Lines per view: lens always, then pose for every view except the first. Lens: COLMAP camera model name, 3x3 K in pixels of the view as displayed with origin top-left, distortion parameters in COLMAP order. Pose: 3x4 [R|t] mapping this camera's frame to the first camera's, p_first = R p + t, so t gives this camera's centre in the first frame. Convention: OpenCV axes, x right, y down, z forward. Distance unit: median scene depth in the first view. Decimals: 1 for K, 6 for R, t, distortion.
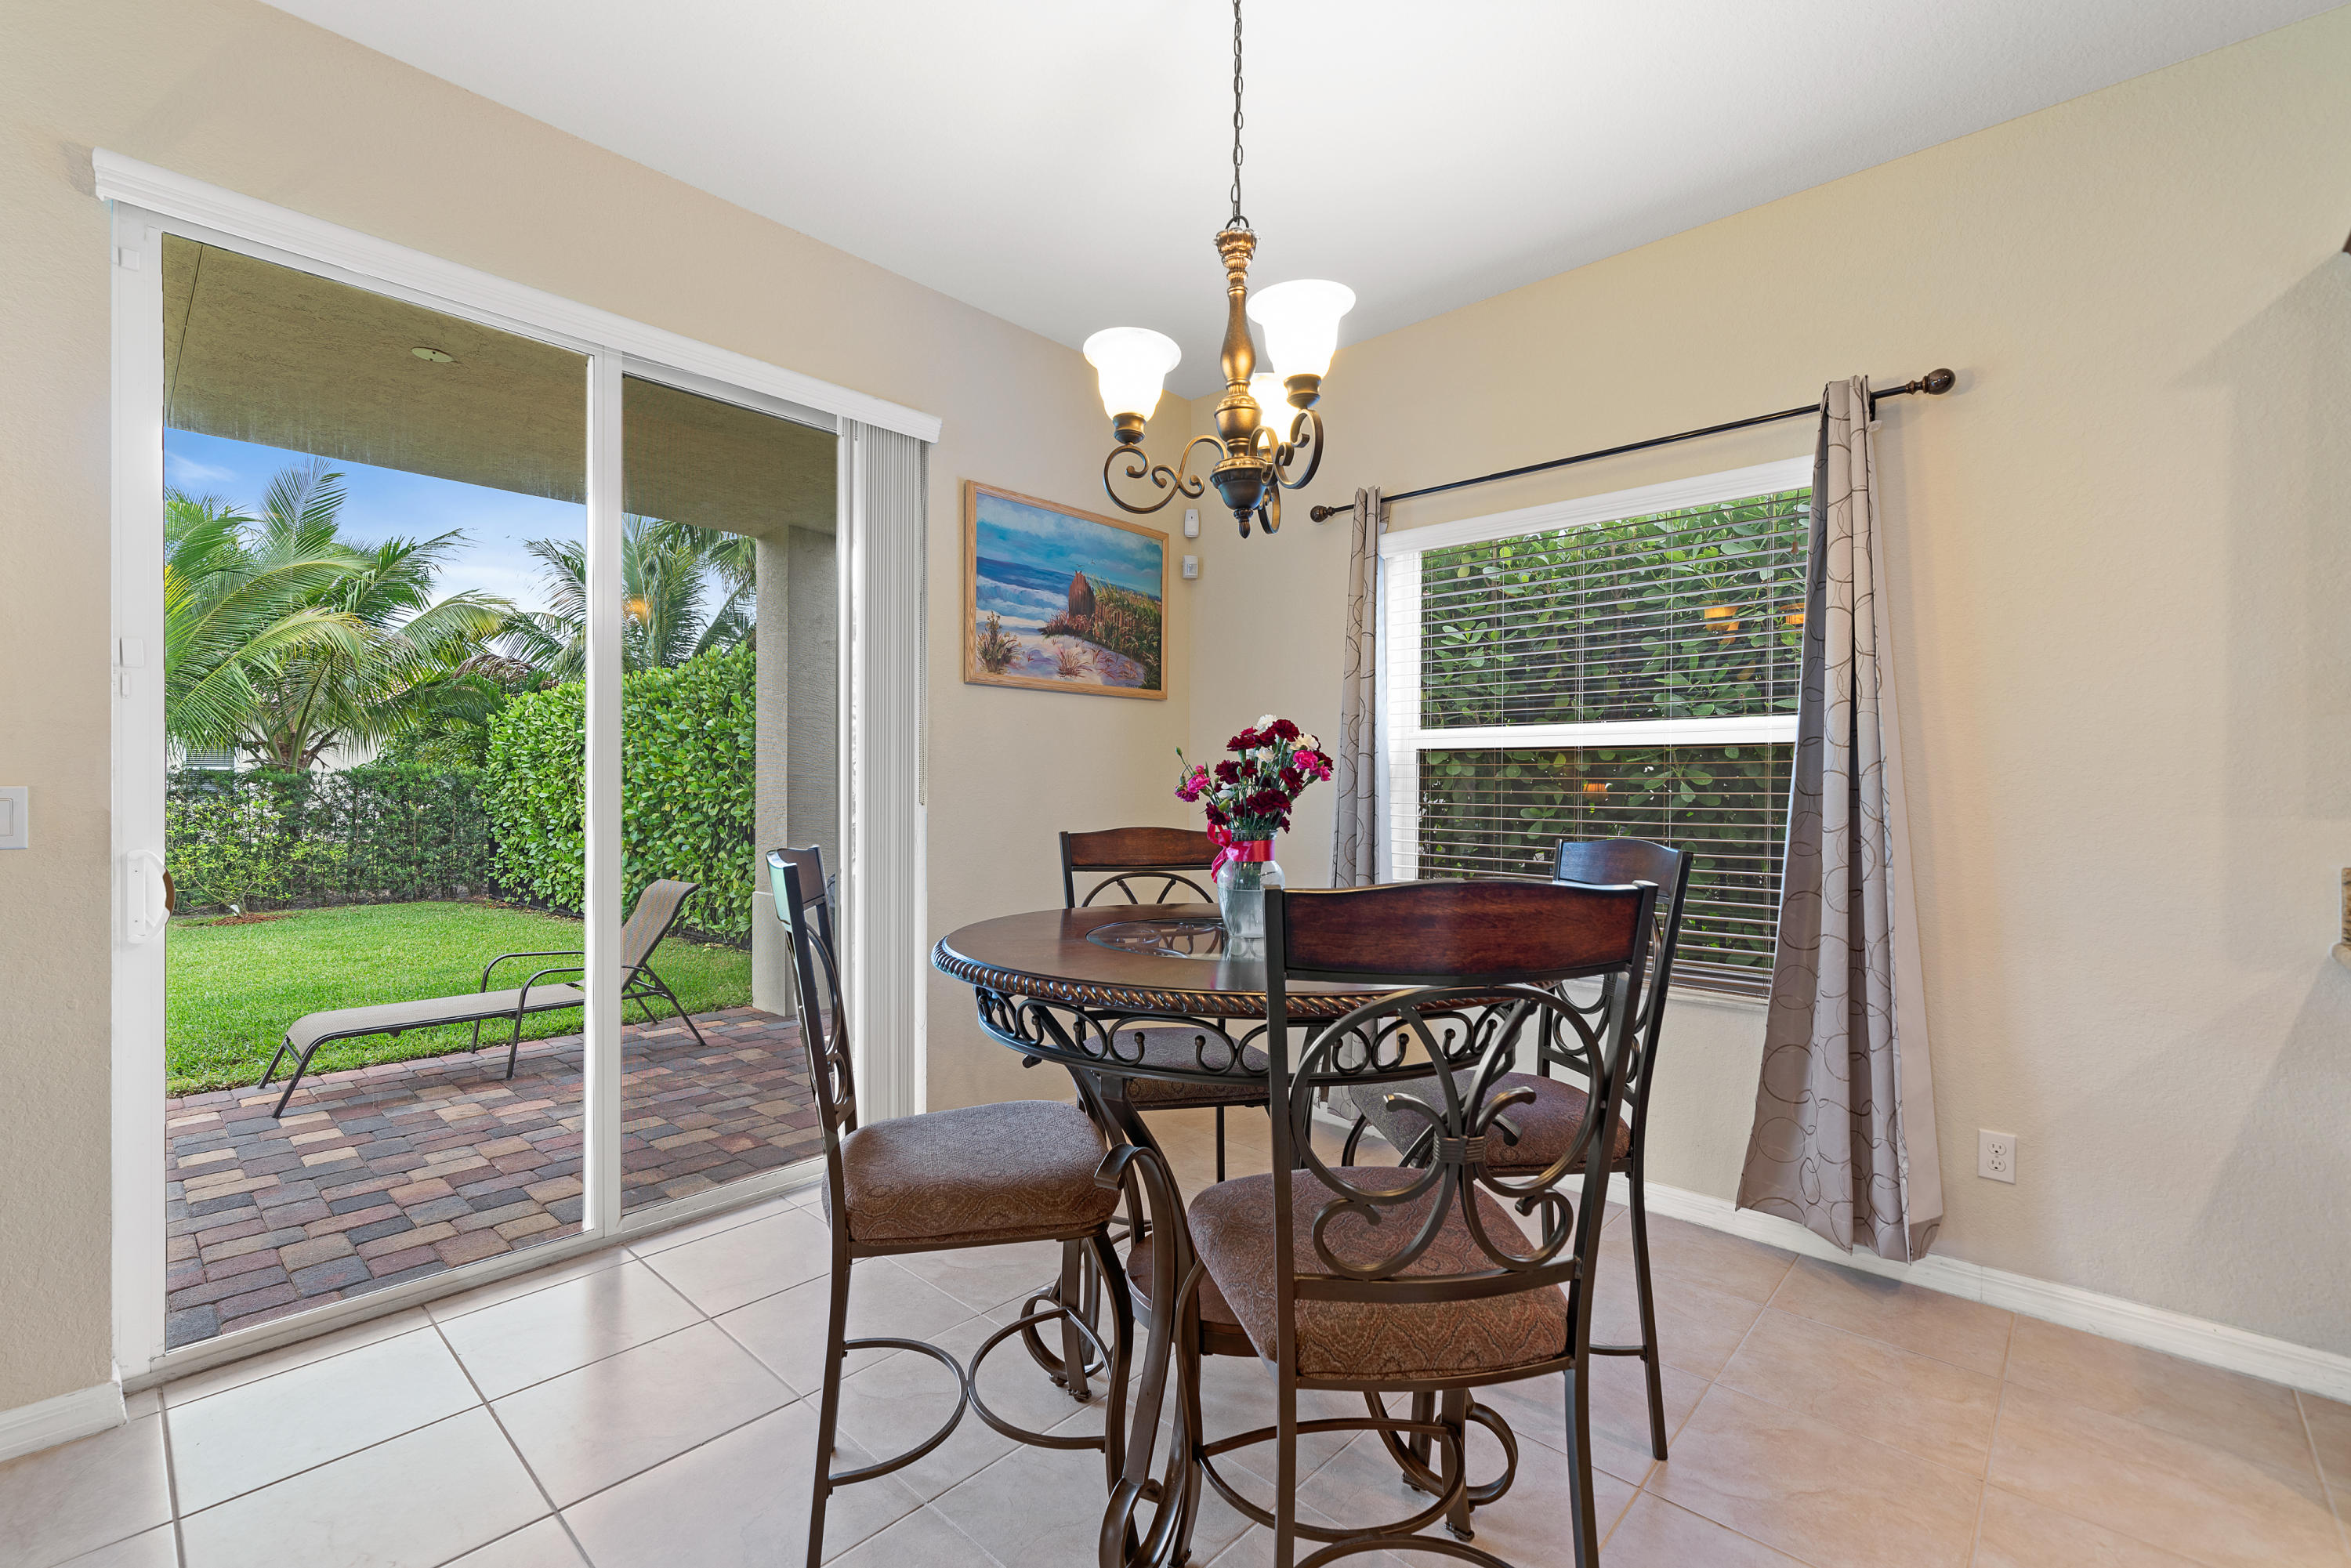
lens RADIAL K [[1009.3, 0, 1168.8], [0, 1009.3, 792.6], [0, 0, 1]] dist [0.001547, 0.000055]
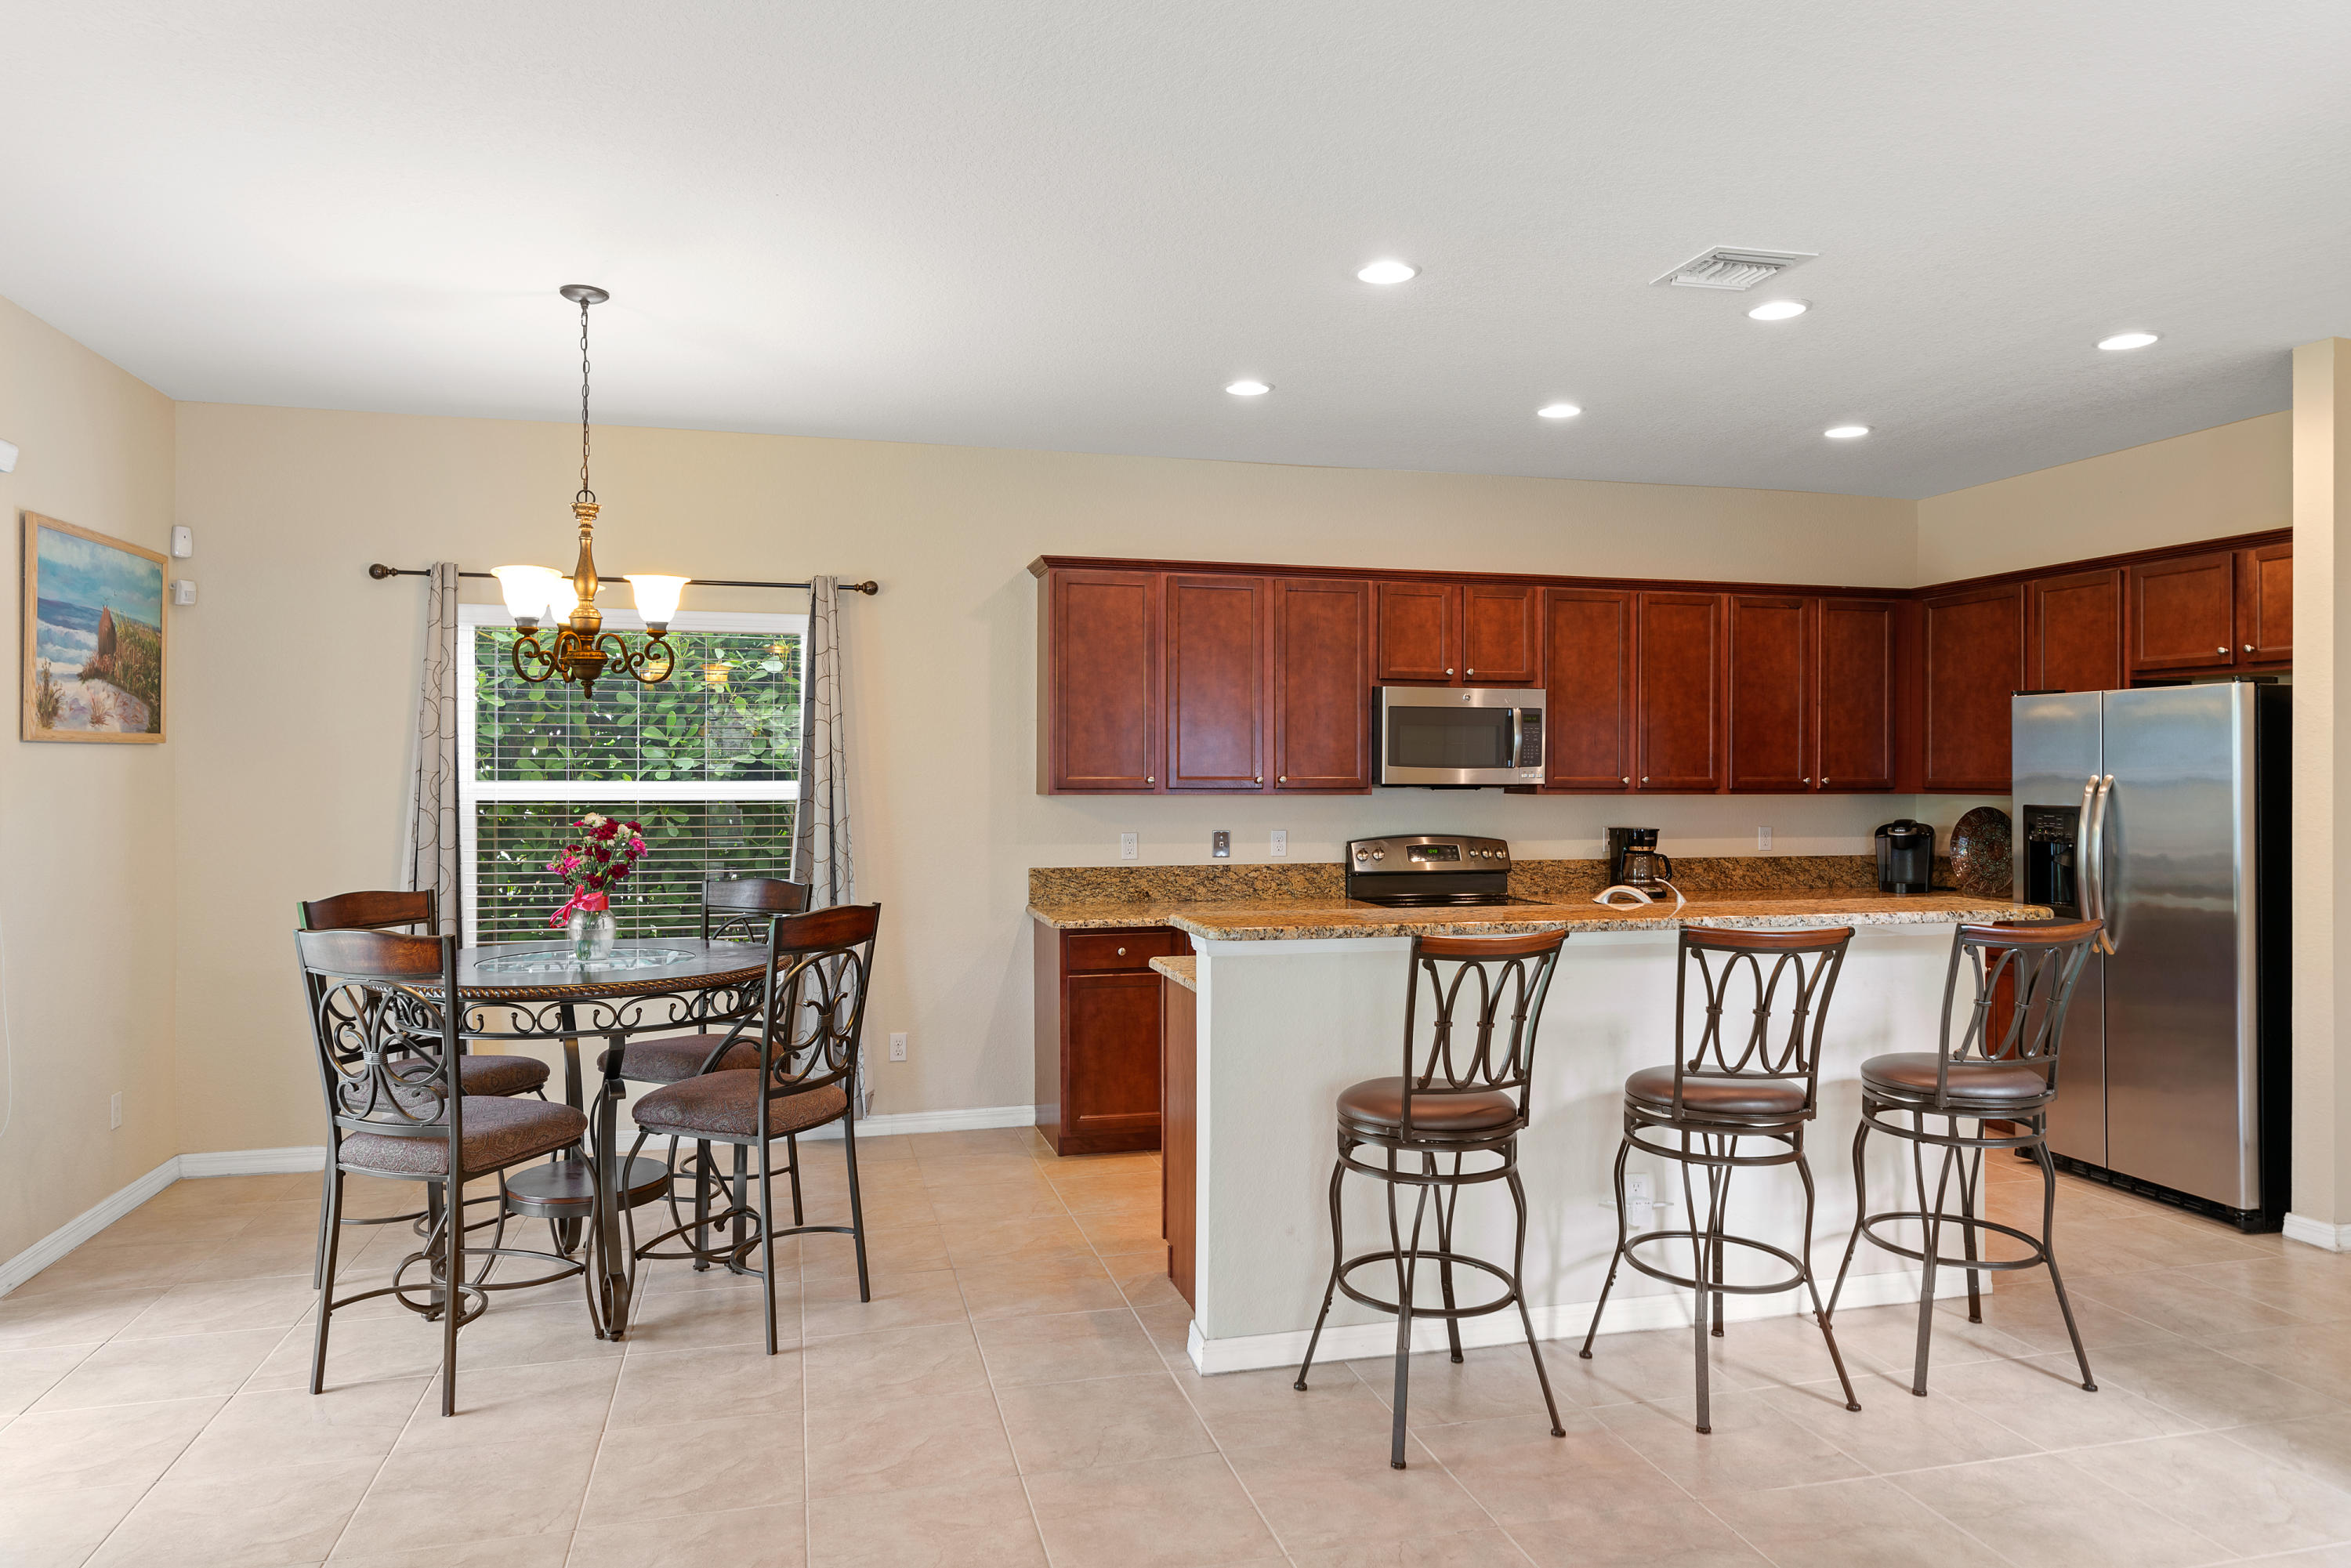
lens RADIAL K [[1441.7, 0, 1157.7], [0, 1441.7, 770.7], [0, 0, 1]] dist [-0.000526, -0.002705]
pose [[0.543793, -0.005293, 0.839203, -0.645524], [0.005231, 0.999982, 0.002918, -0.073855], [-0.839203, 0.002803, 0.543811, -0.454960]]
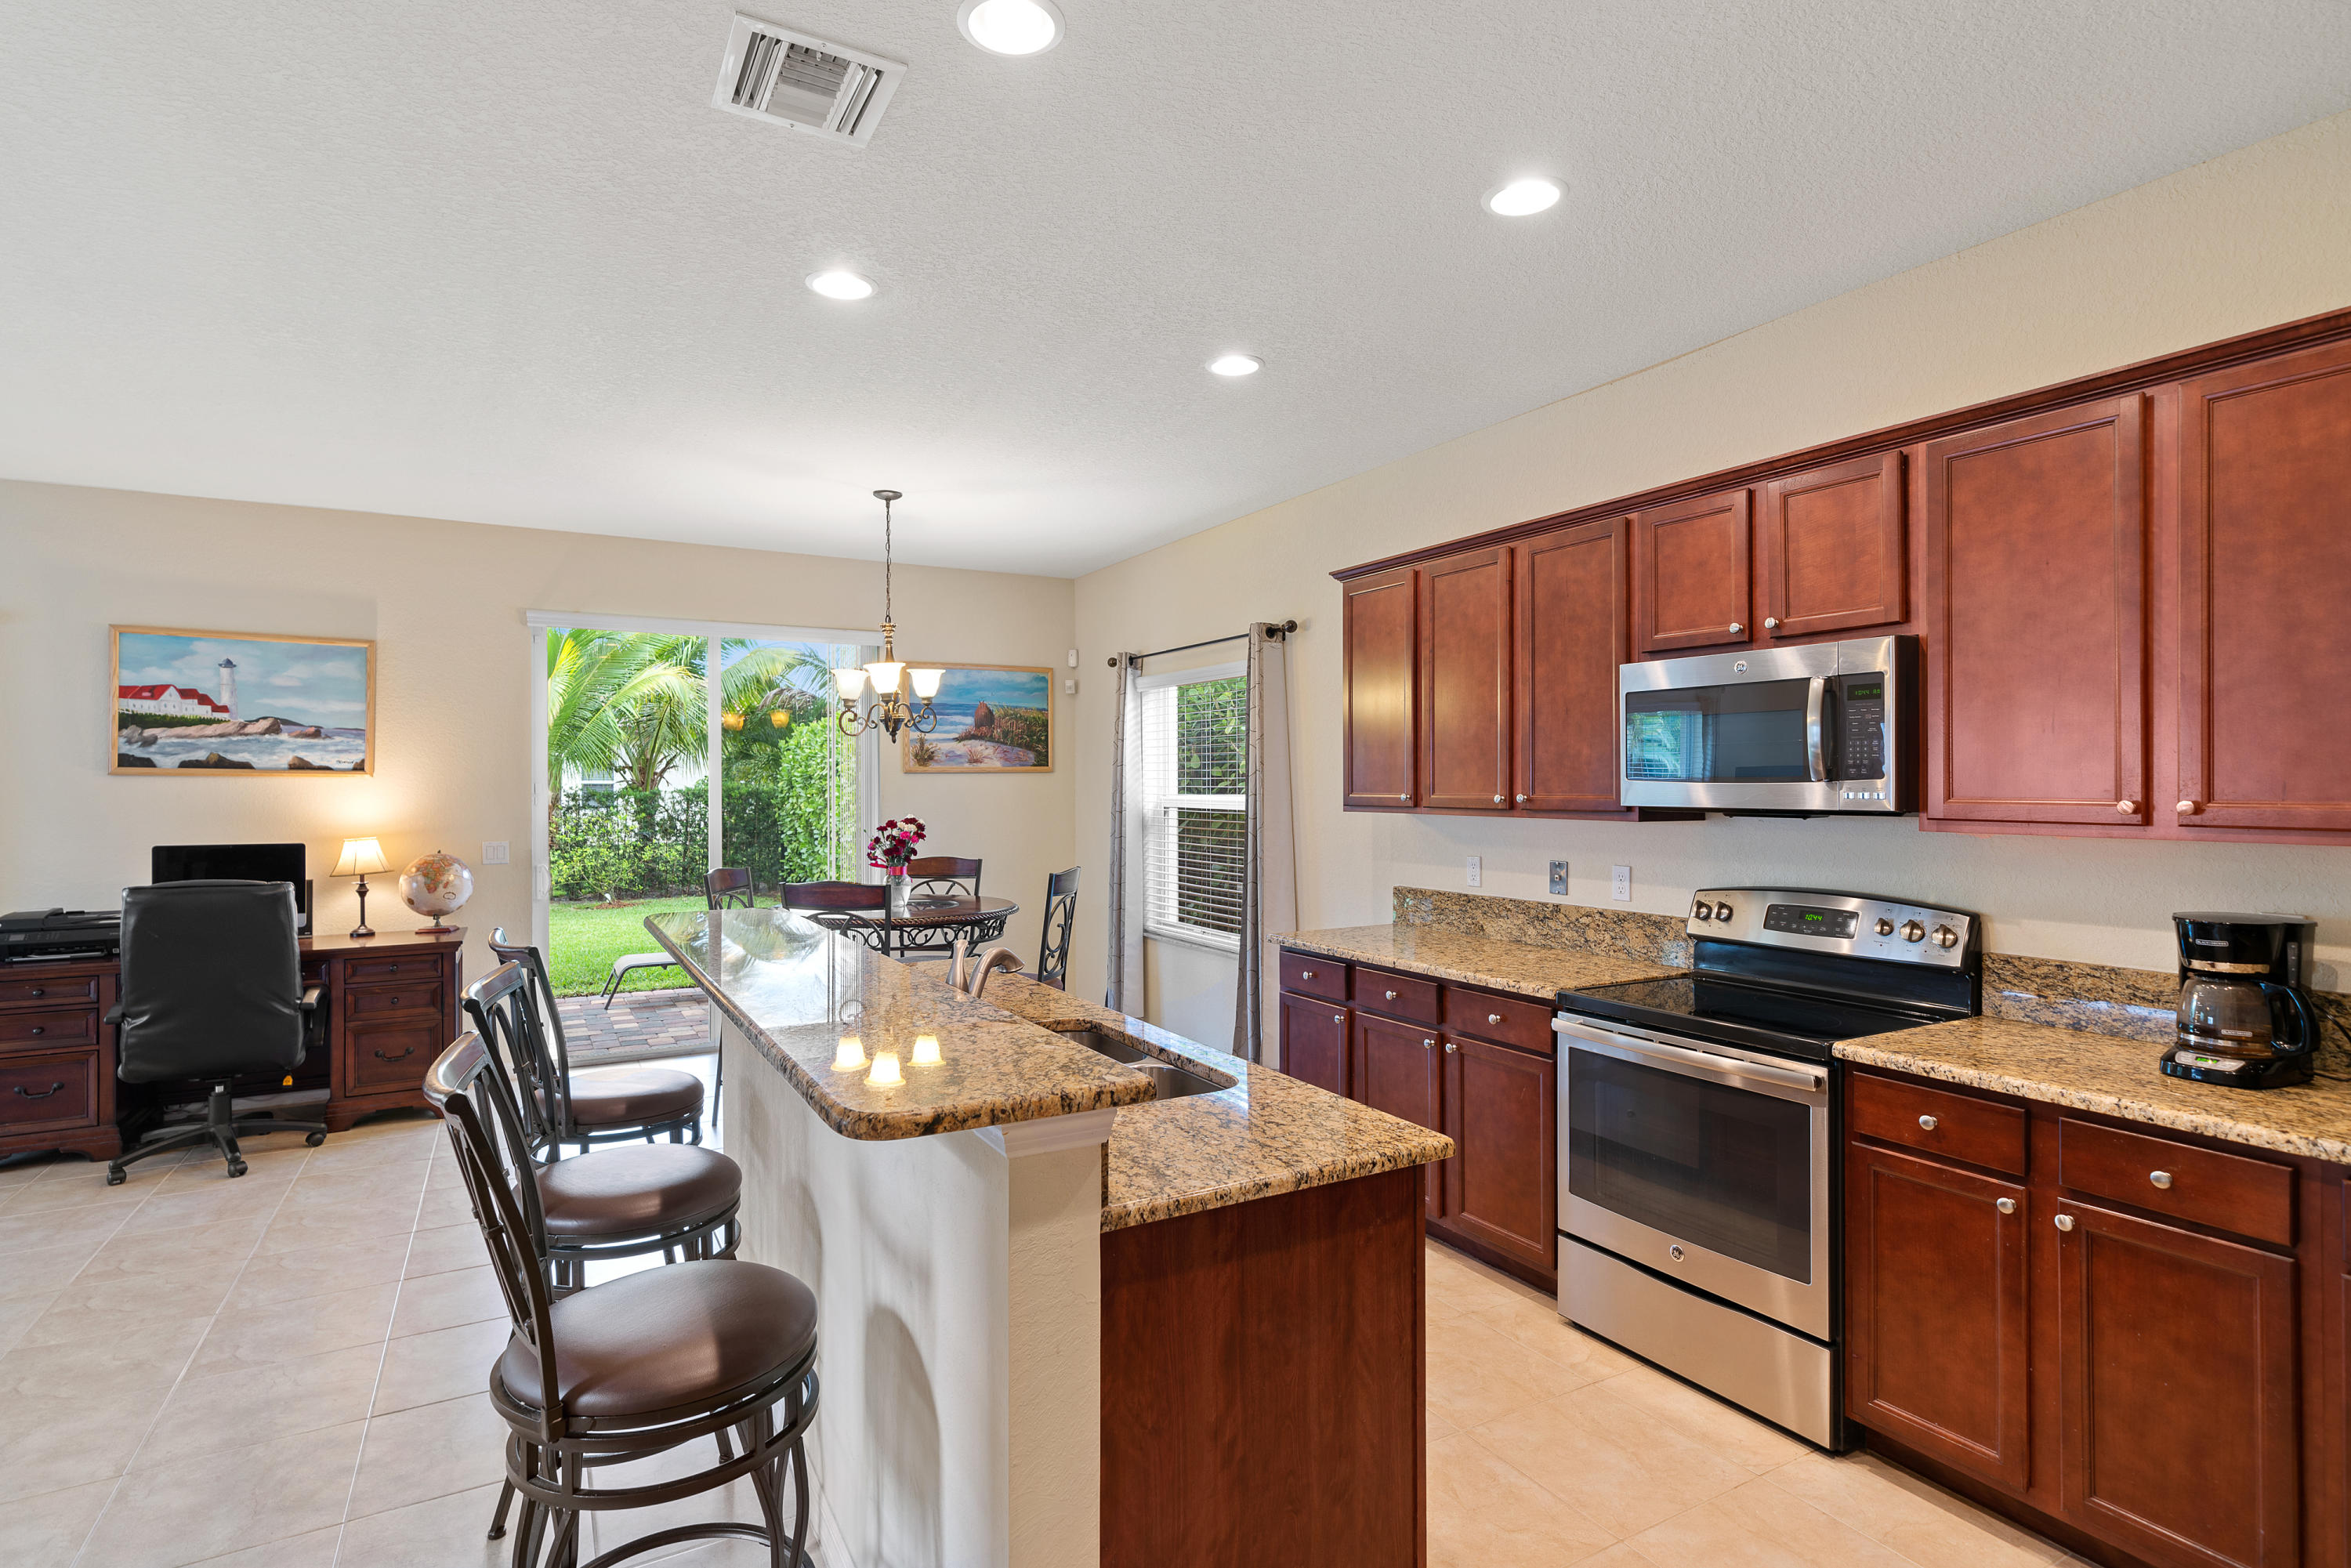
lens RADIAL K [[1145.5, 0, 1163.2], [0, 1145.5, 779.7], [0, 0, 1]] dist [0.003202, 0.000286]
pose [[0.953381, -0.009160, -0.301630, 0.779597], [0.006629, 0.999934, -0.009414, -0.067381], [0.301696, 0.006976, 0.953379, -0.741293]]
